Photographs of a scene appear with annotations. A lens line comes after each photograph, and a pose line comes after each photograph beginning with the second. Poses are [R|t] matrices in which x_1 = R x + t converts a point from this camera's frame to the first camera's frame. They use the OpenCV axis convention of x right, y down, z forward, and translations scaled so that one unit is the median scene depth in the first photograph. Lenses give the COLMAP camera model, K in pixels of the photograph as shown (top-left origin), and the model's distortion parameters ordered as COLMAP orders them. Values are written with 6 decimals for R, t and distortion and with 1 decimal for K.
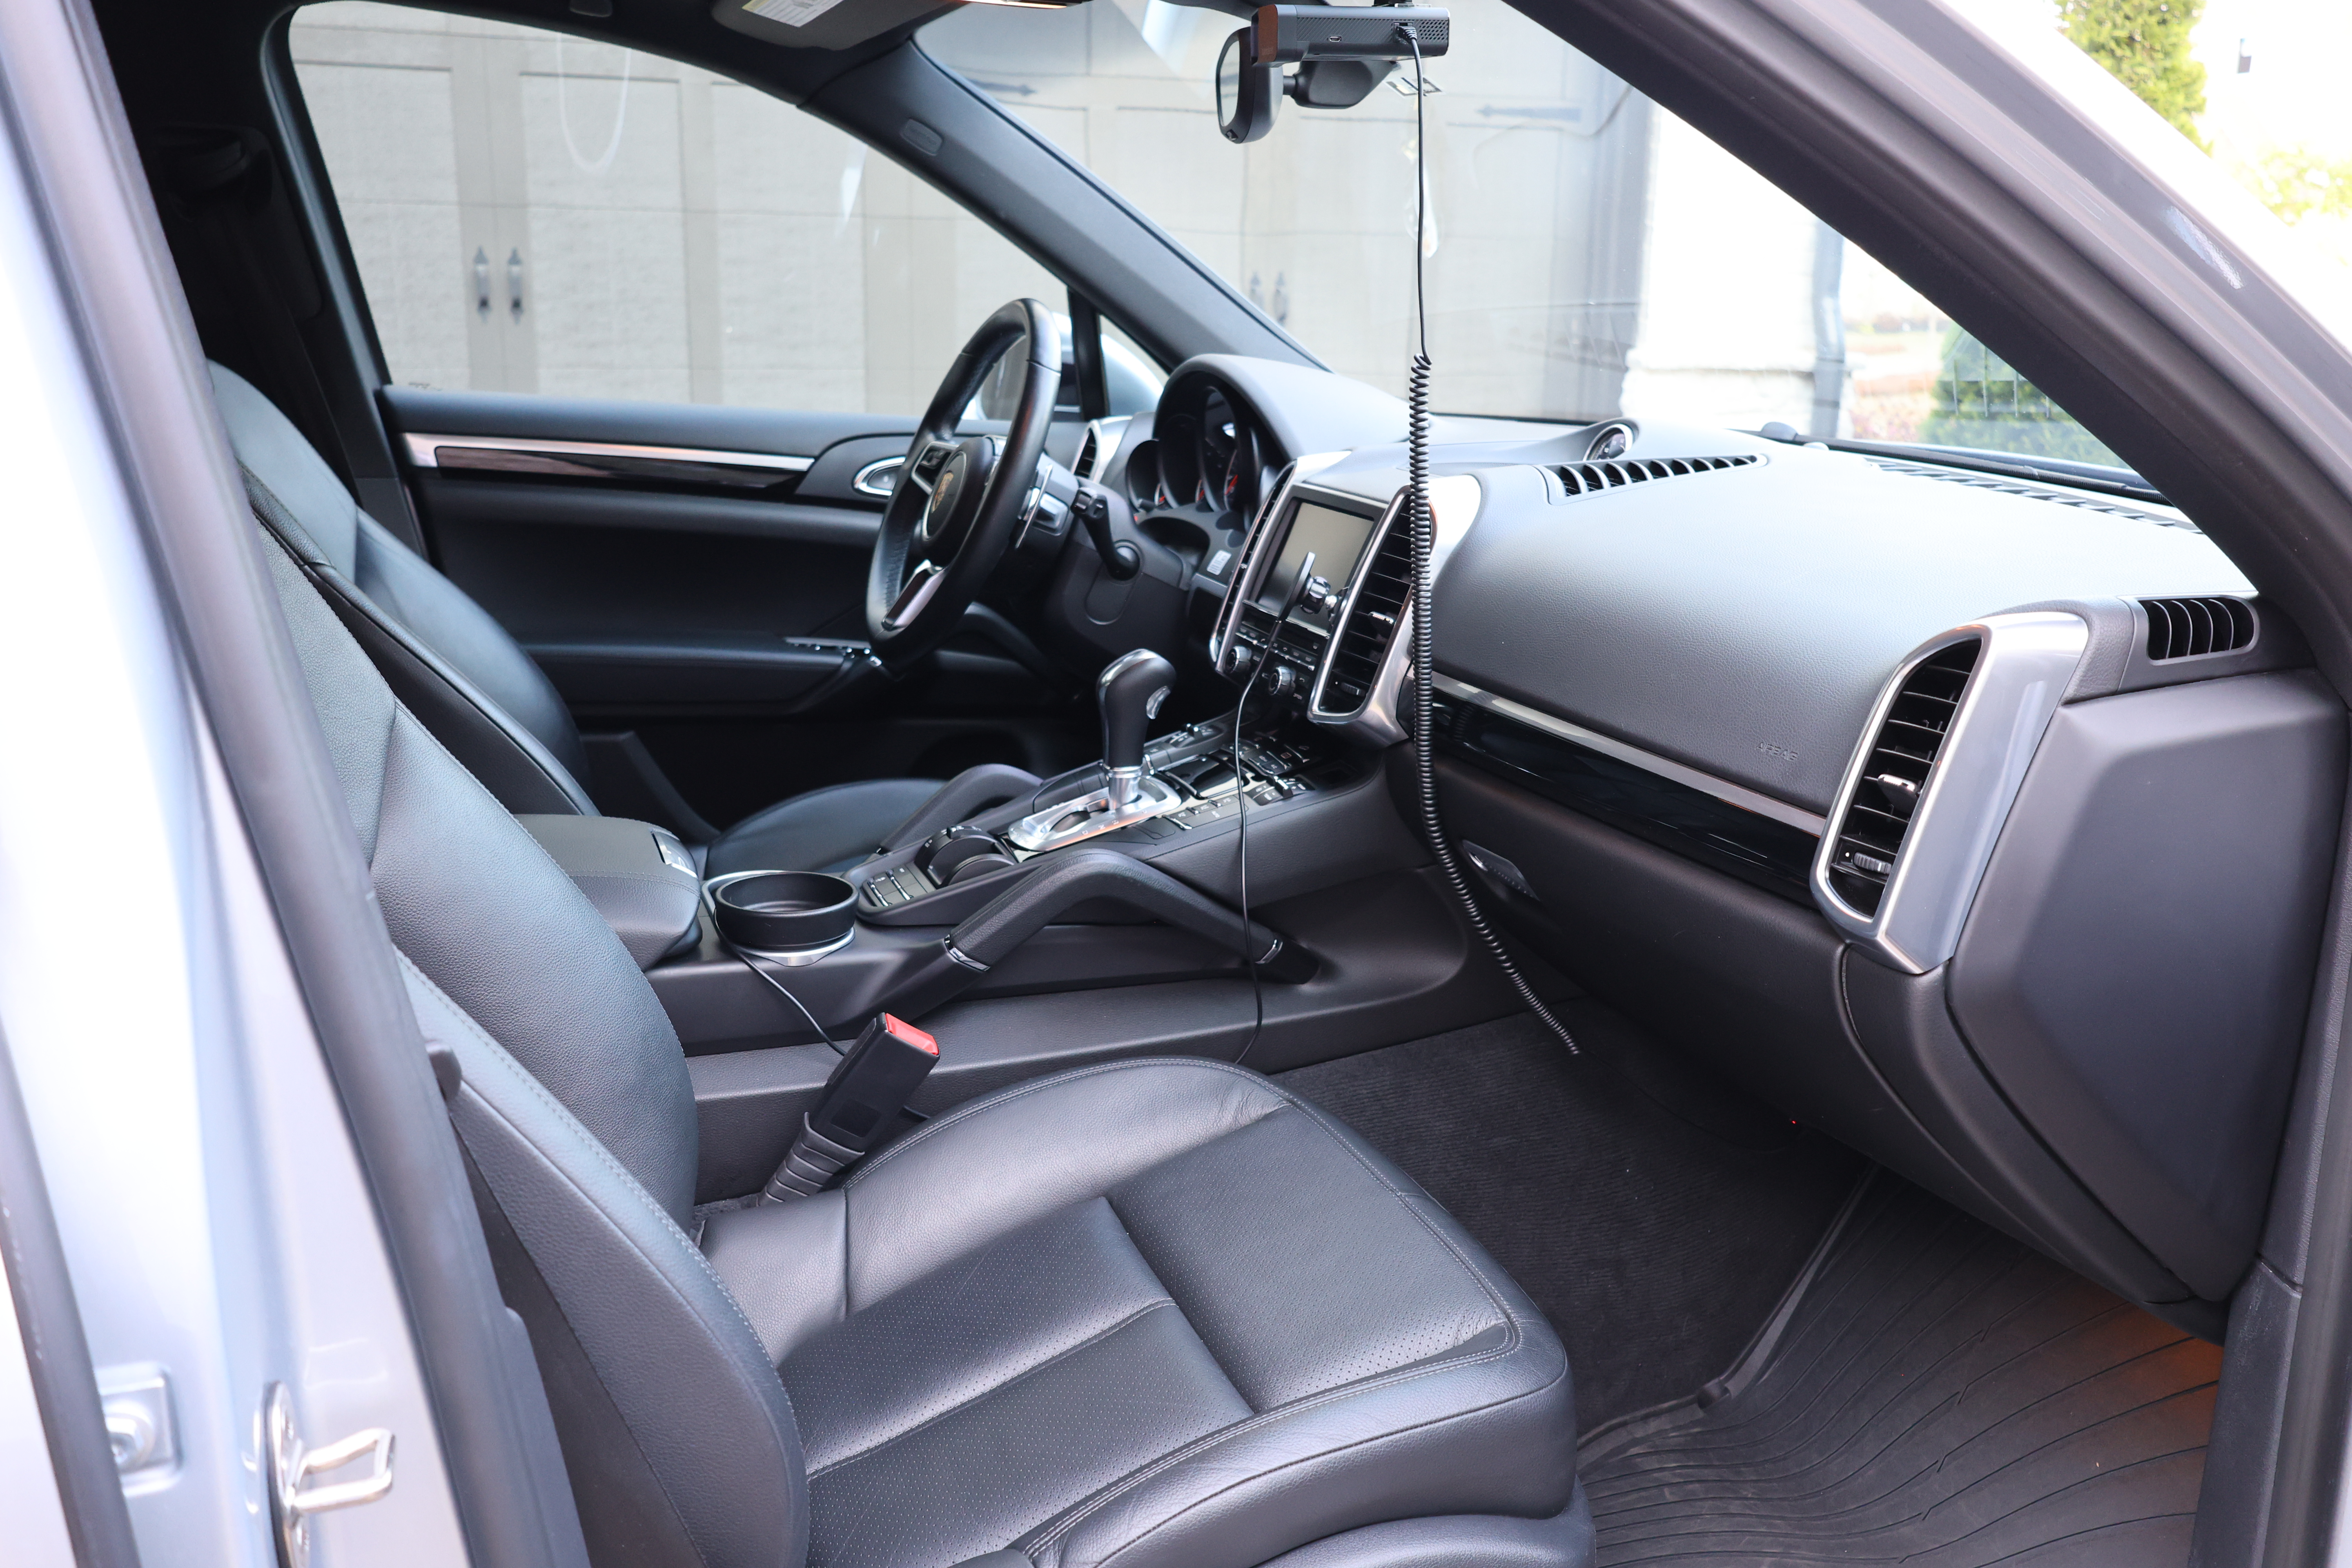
lens RADIAL K [[1988.6, 0, 1220.2], [0, 1988.6, 798.3], [0, 0, 1]] dist [0.009445, -0.010276]
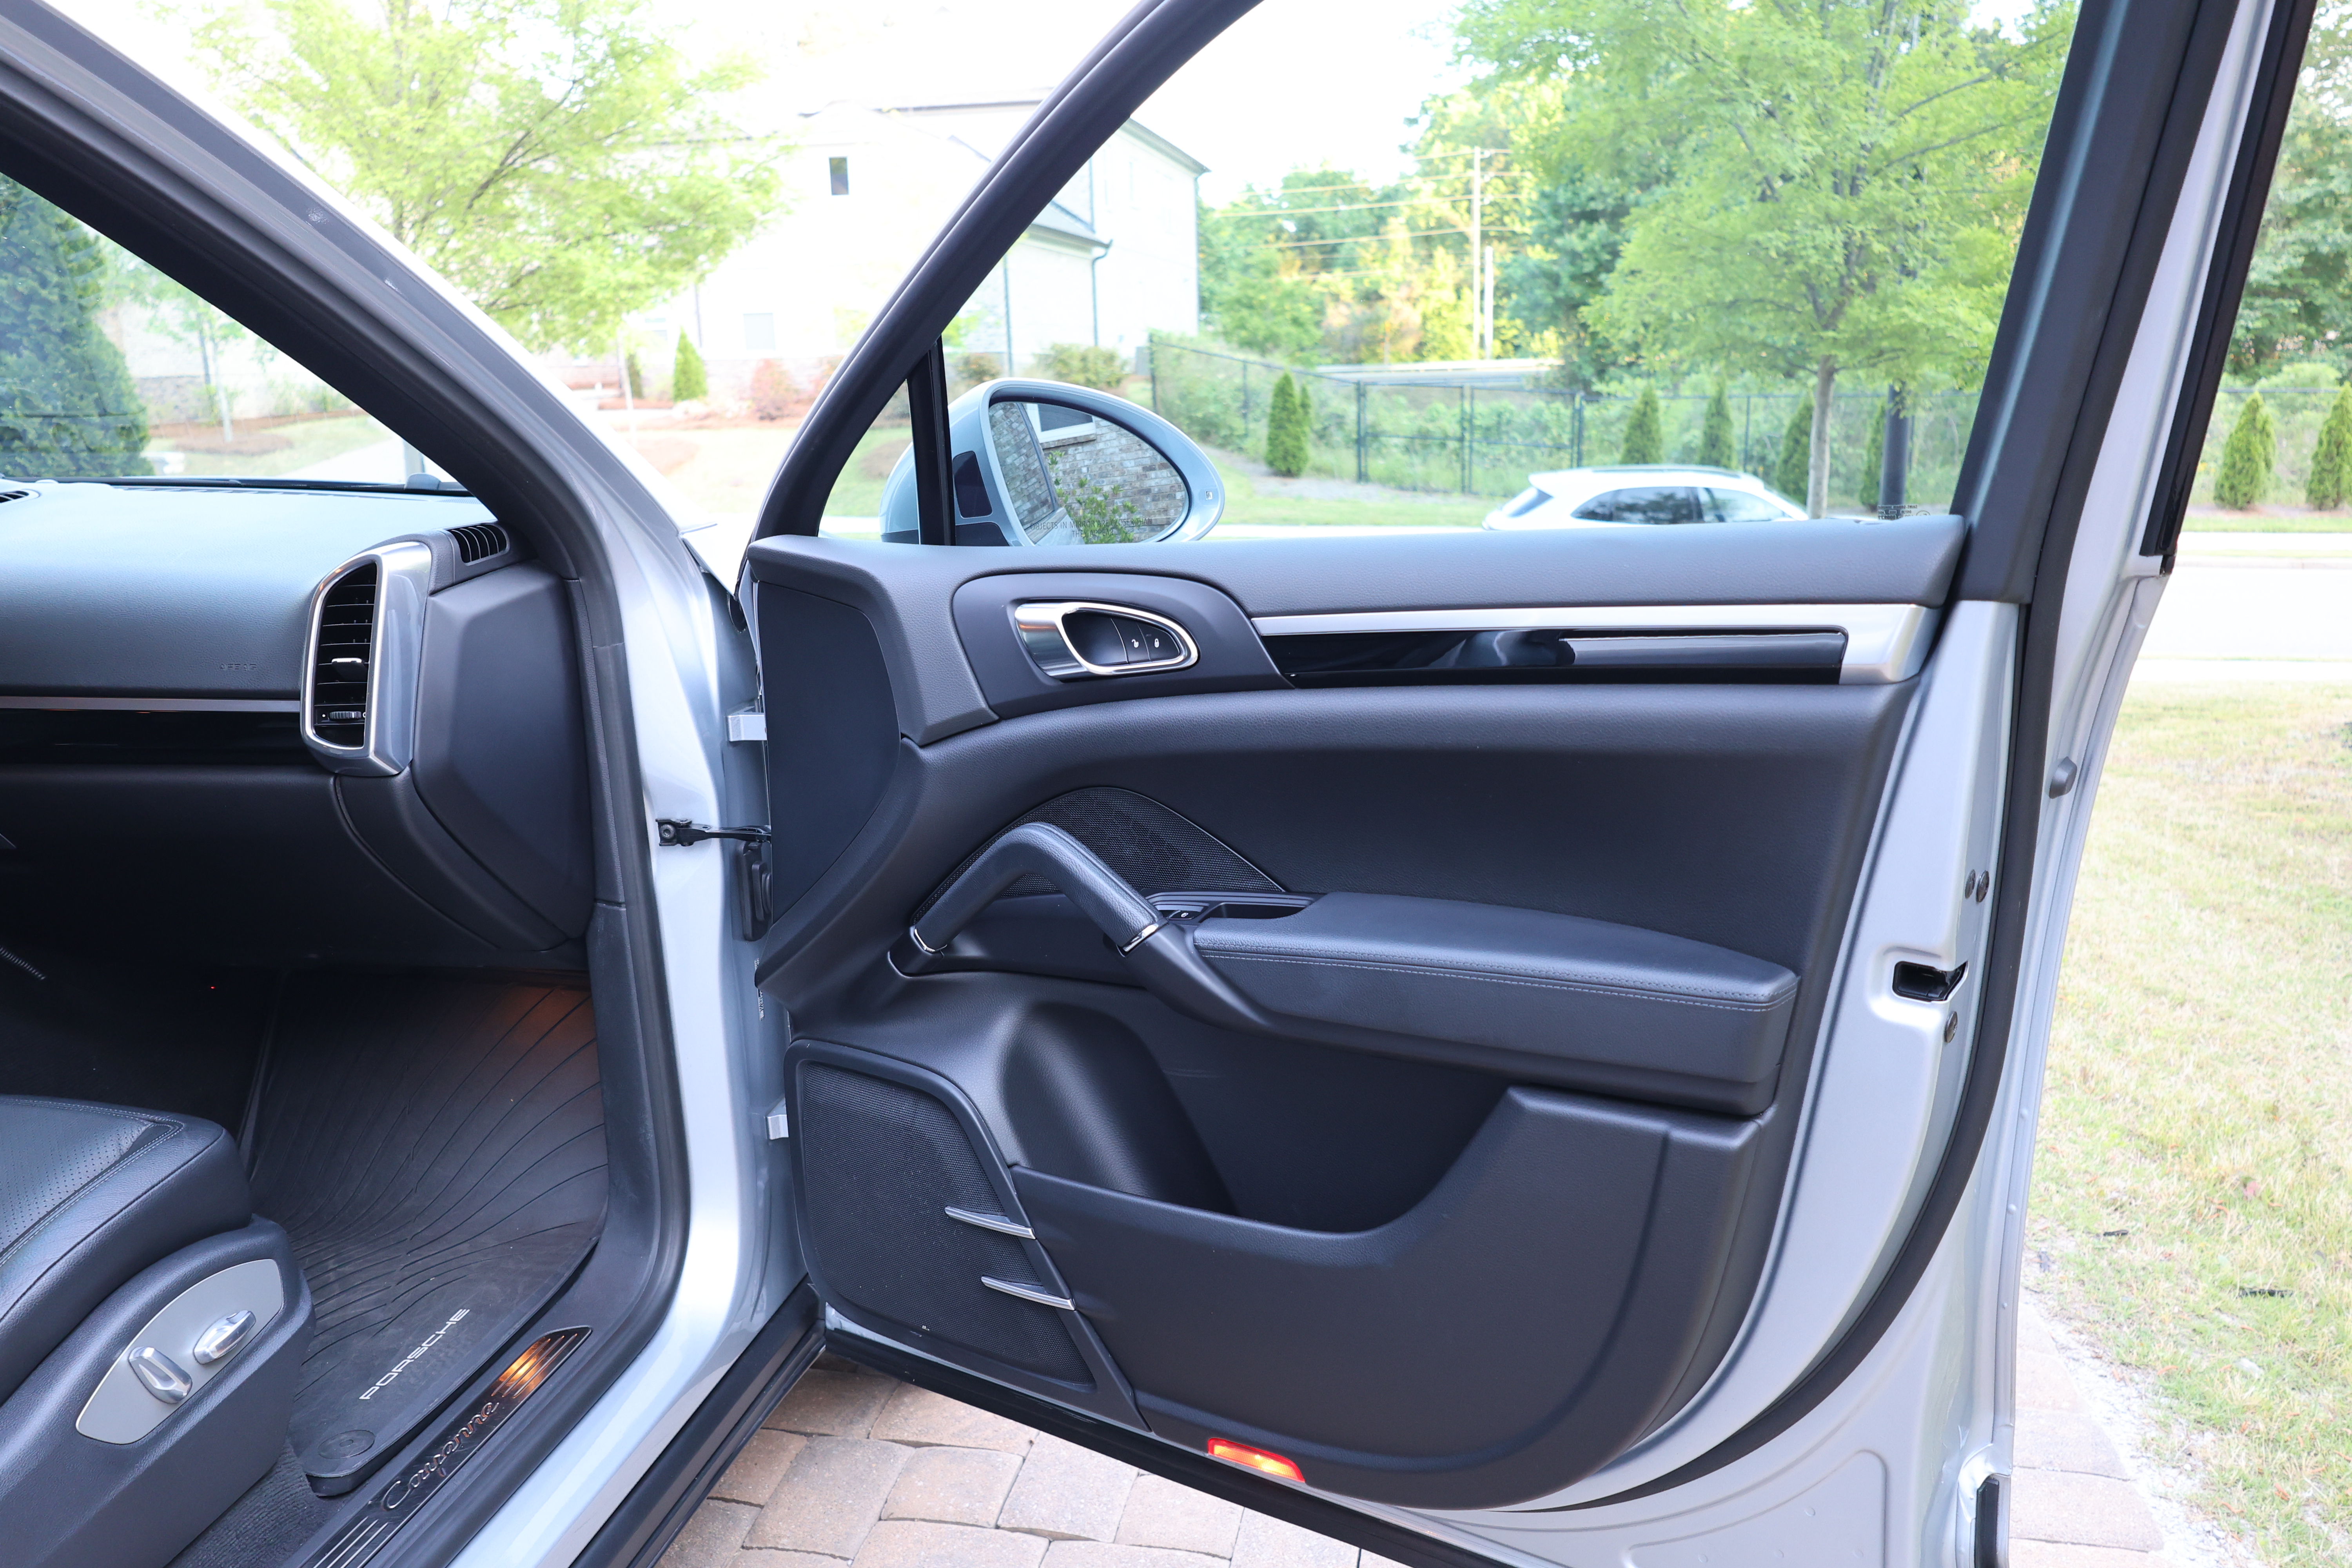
lens RADIAL K [[1624.4, 0, 1174.0], [0, 1624.4, 786.5], [0, 0, 1]] dist [-0.004180, 0.006854]
pose [[0.520679, -0.251753, 0.815791, -0.259776], [0.243266, 0.959673, 0.140890, 0.043017], [-0.818361, 0.125096, 0.560924, -0.165993]]
